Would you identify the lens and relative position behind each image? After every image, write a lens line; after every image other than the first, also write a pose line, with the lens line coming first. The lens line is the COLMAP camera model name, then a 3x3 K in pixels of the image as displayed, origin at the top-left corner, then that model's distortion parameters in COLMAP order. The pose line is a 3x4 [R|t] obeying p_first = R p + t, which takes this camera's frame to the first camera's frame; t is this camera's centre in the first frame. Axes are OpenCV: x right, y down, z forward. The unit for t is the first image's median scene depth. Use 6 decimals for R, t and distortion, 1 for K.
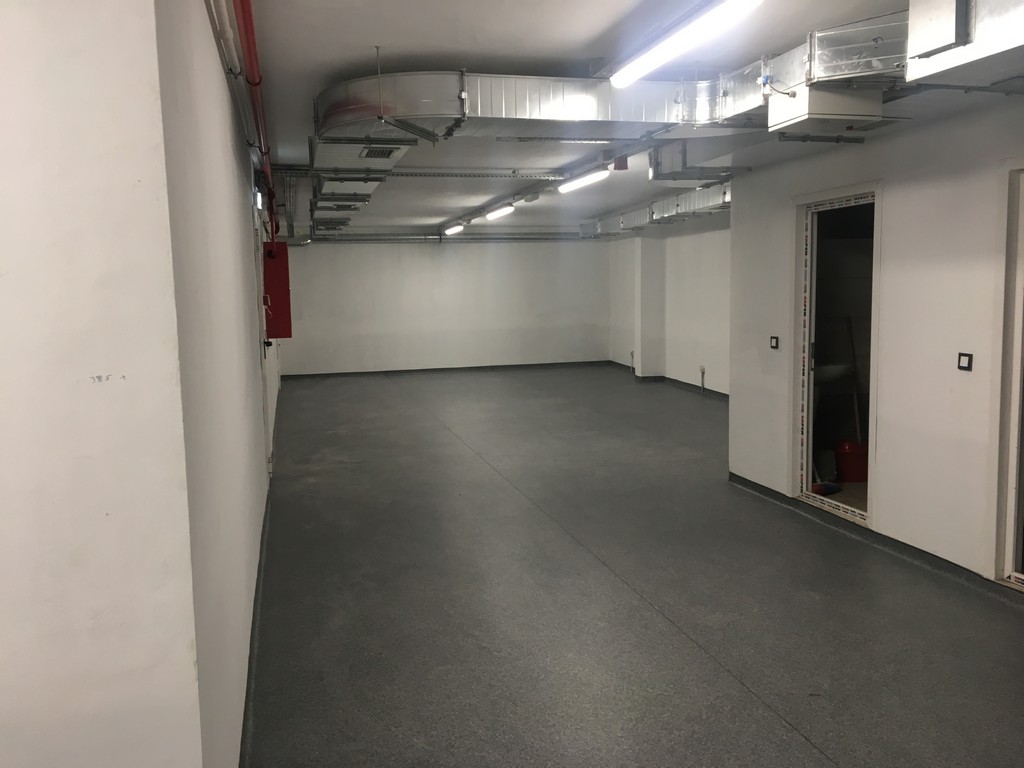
lens RADIAL K [[863.8, 0, 511.6], [0, 863.8, 385.4], [0, 0, 1]] dist [0.071910, -0.077141]
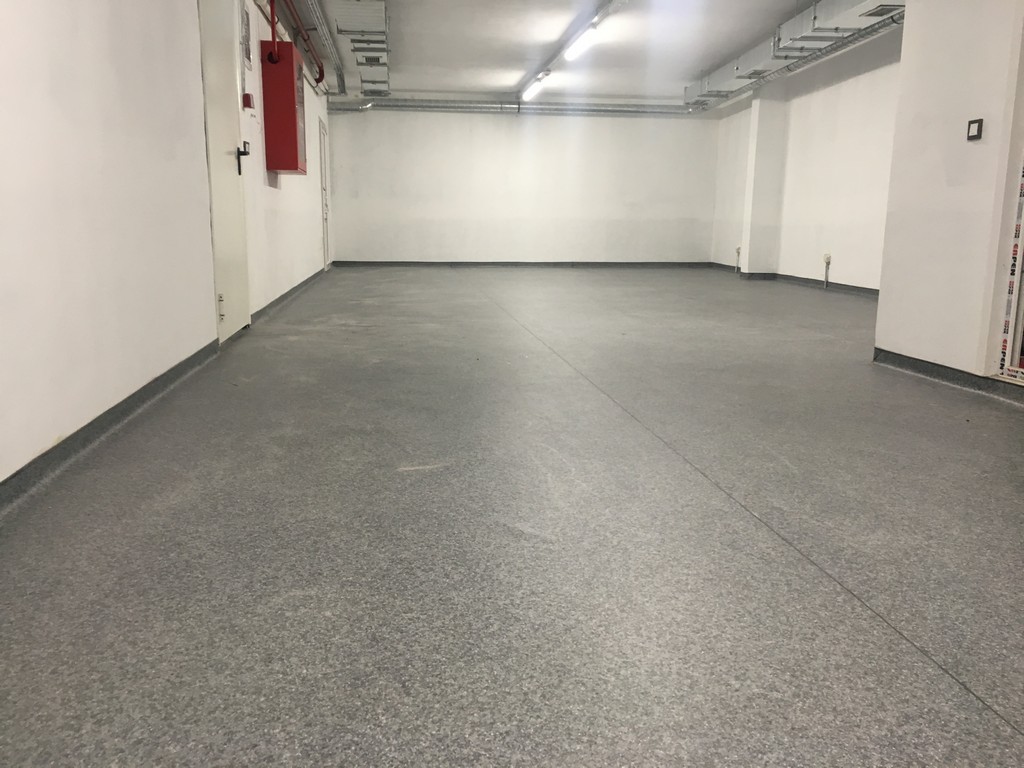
lens RADIAL K [[863.8, 0, 512.4], [0, 863.8, 383.0], [0, 0, 1]] dist [0.071910, -0.077141]
pose [[0.992620, 0.053170, -0.108984, 0.045266], [-0.045307, 0.996273, 0.073398, 0.089475], [0.112481, -0.067919, 0.991330, 0.288816]]
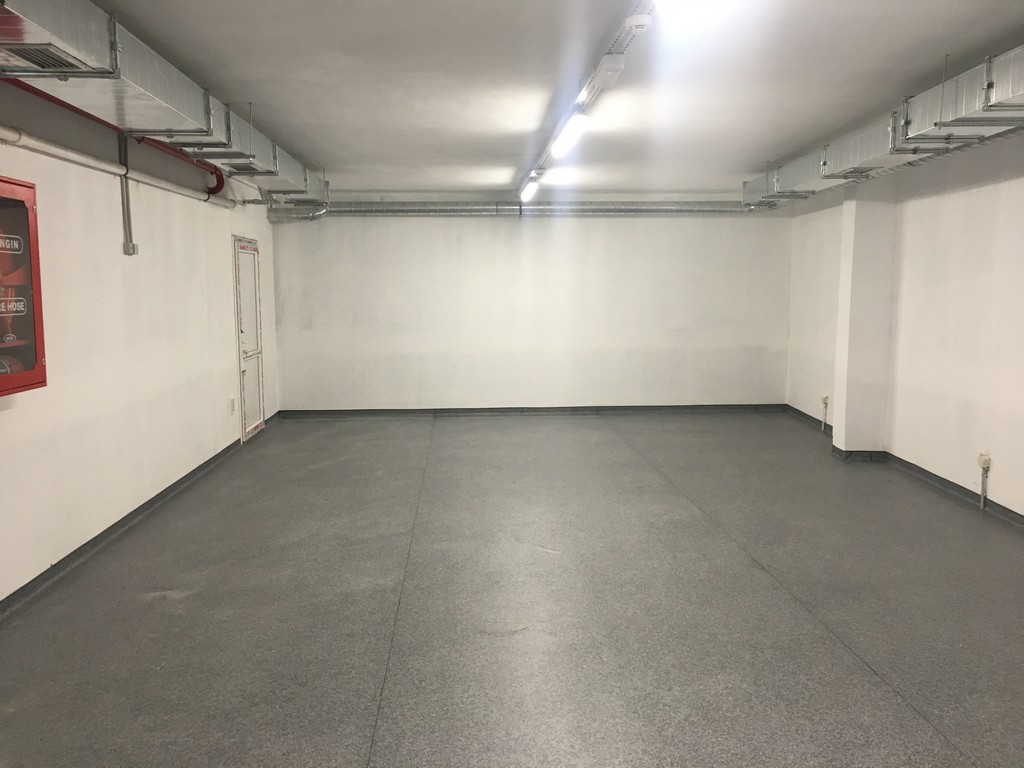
lens RADIAL K [[863.8, 0, 514.2], [0, 863.8, 382.2], [0, 0, 1]] dist [0.071910, -0.077141]
pose [[0.981934, 0.038830, -0.185197, 0.087068], [-0.038736, 0.999241, 0.004127, -0.097977], [0.185217, 0.003122, 0.982693, 0.826881]]
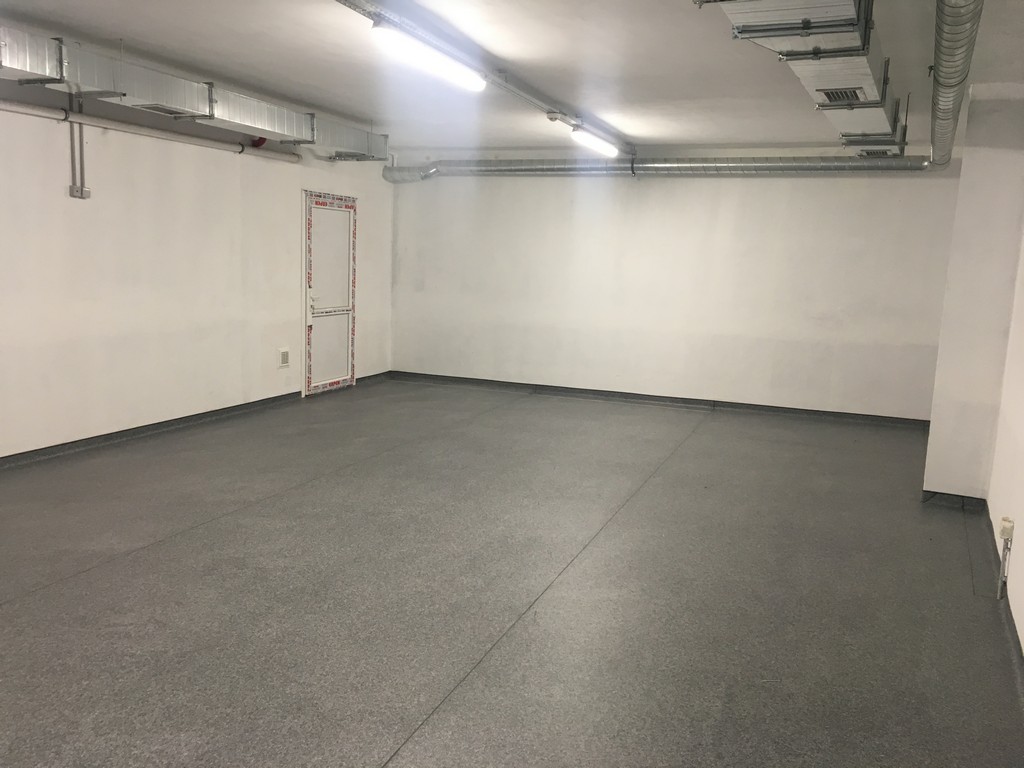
lens RADIAL K [[863.8, 0, 519.8], [0, 863.8, 383.9], [0, 0, 1]] dist [0.071910, -0.077141]
pose [[0.817230, 0.136910, -0.559813, 0.447538], [-0.121731, 0.990464, 0.064525, -0.129040], [0.563308, 0.015415, 0.826103, 1.115079]]
